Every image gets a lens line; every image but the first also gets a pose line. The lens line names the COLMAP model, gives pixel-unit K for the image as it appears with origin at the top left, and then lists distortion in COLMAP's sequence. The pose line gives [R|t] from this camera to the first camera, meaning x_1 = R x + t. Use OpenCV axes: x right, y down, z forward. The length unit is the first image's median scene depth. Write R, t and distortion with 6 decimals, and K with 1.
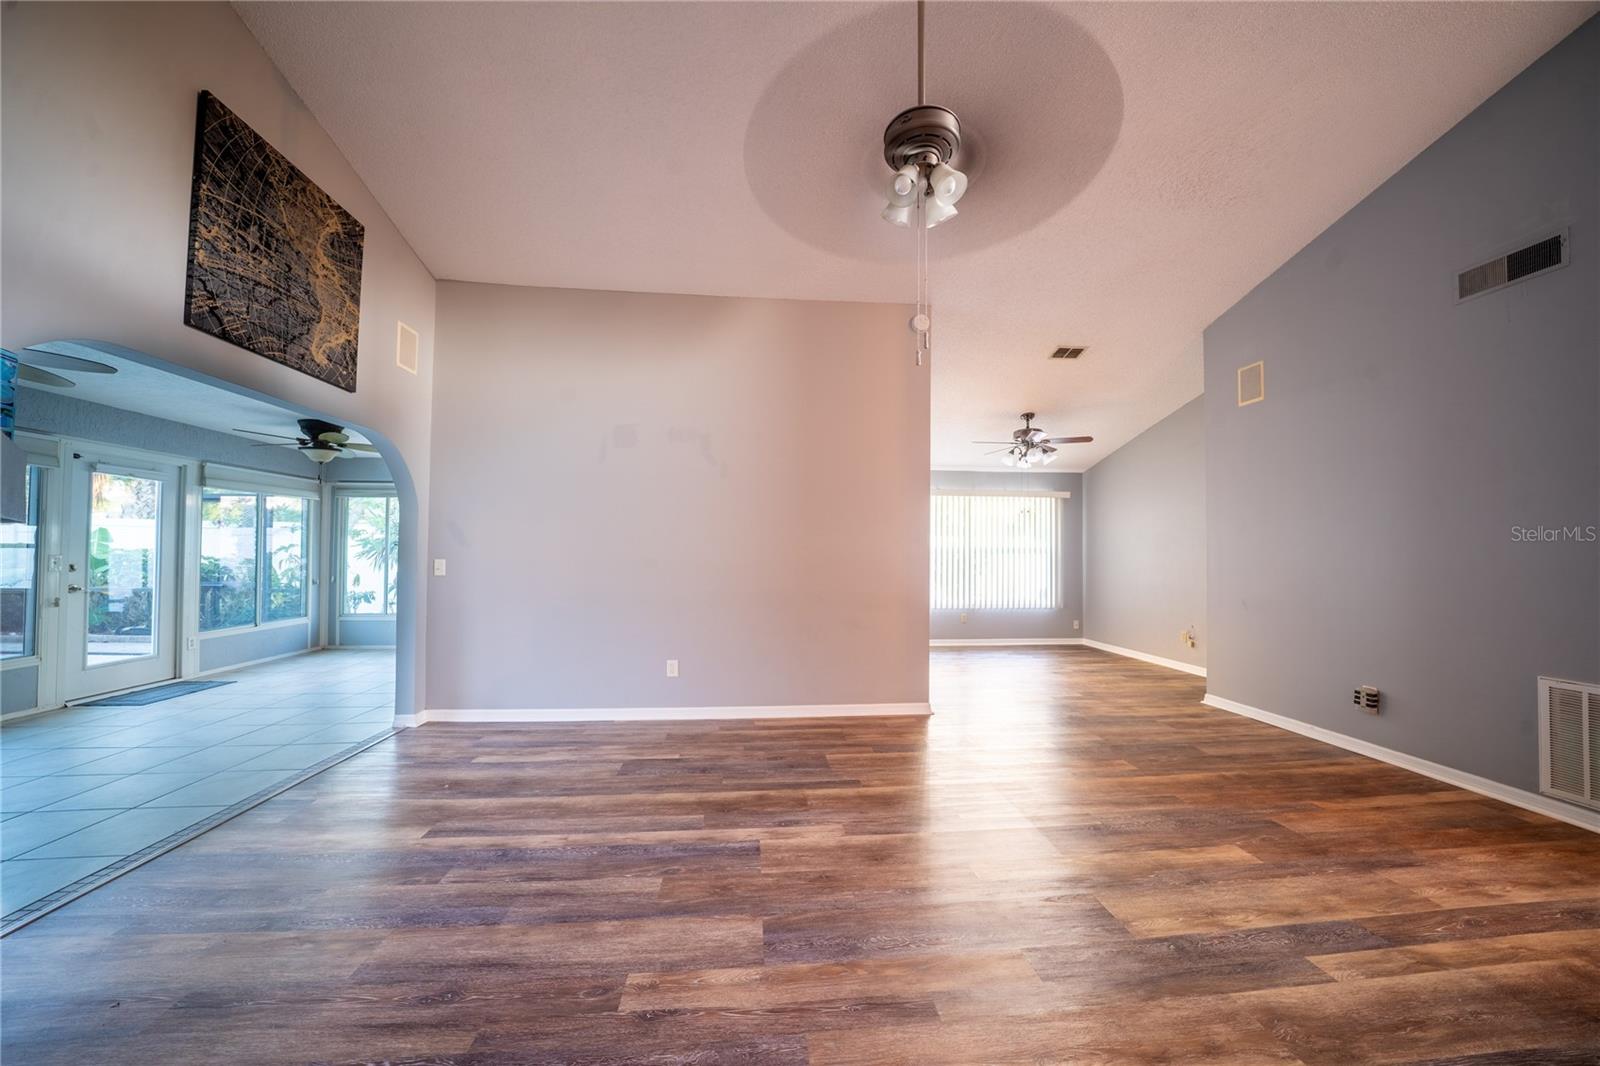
lens RADIAL K [[557.1, 0, 800.4], [0, 557.1, 541.5], [0, 0, 1]] dist [-0.027687, 0.003413]
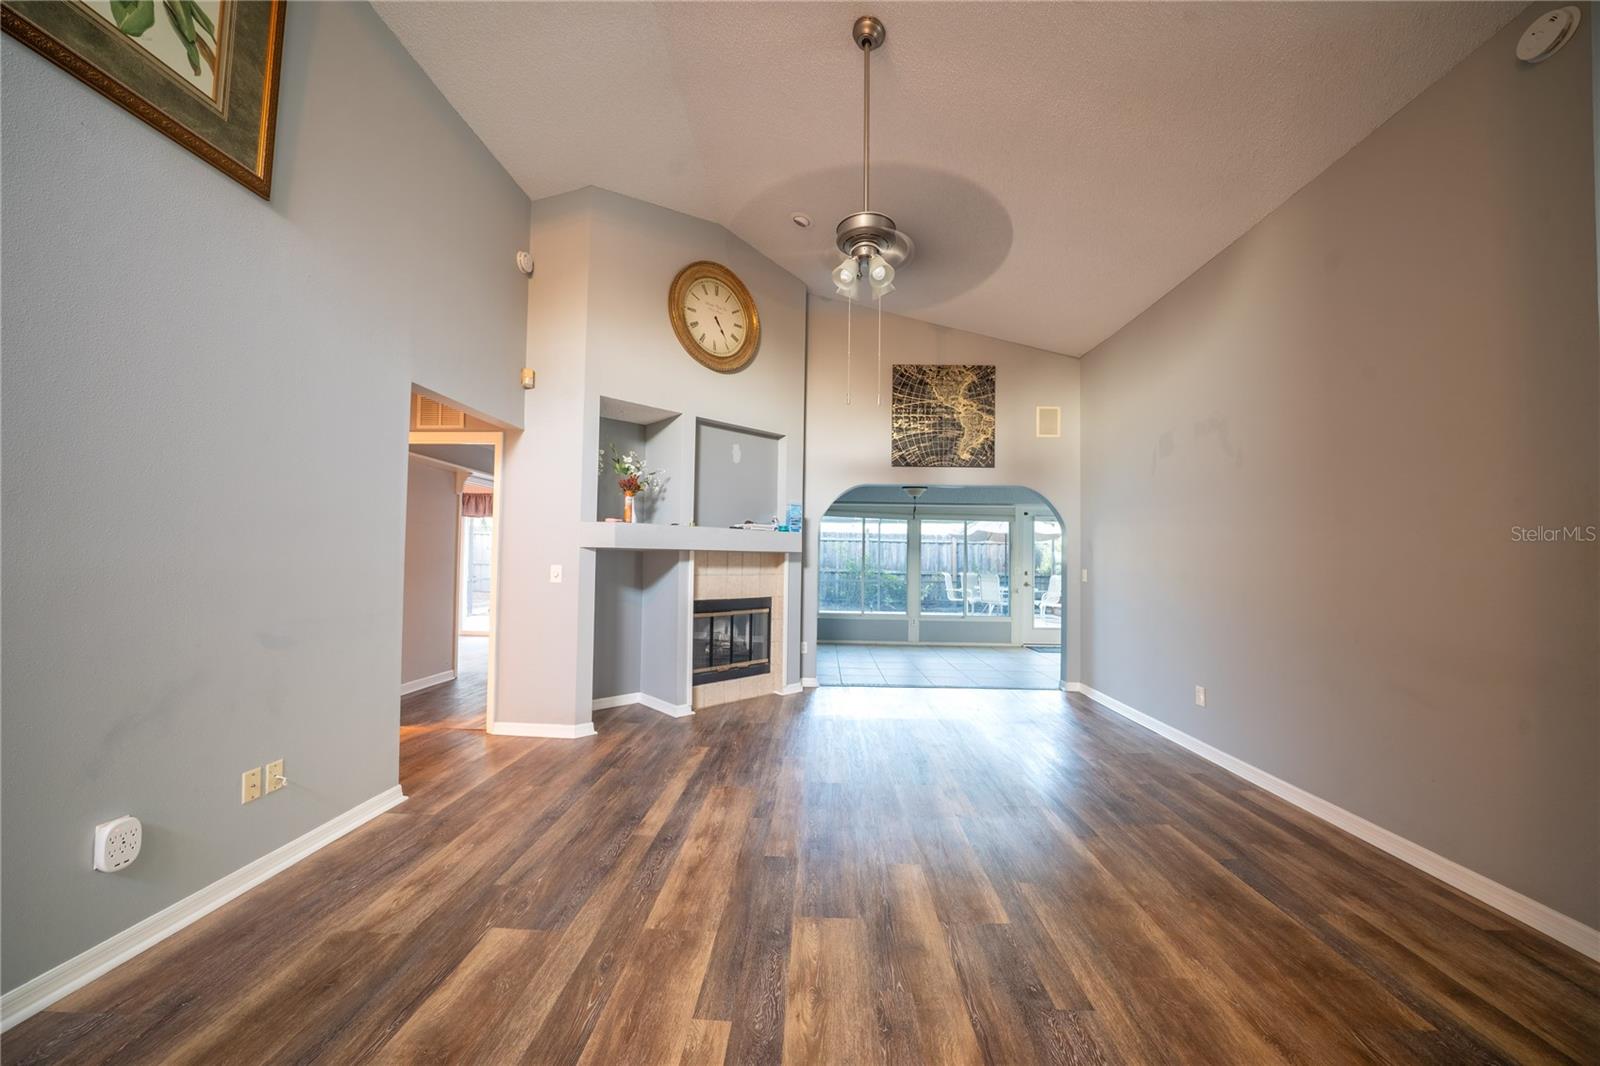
lens RADIAL K [[557.1, 0, 800.4], [0, 557.1, 541.5], [0, 0, 1]] dist [-0.027687, 0.003413]
pose [[-0.124857, -0.042113, -0.991281, 0.981537], [0.007246, 0.999033, -0.043355, 0.023996], [0.992148, -0.012596, -0.124431, 0.662126]]
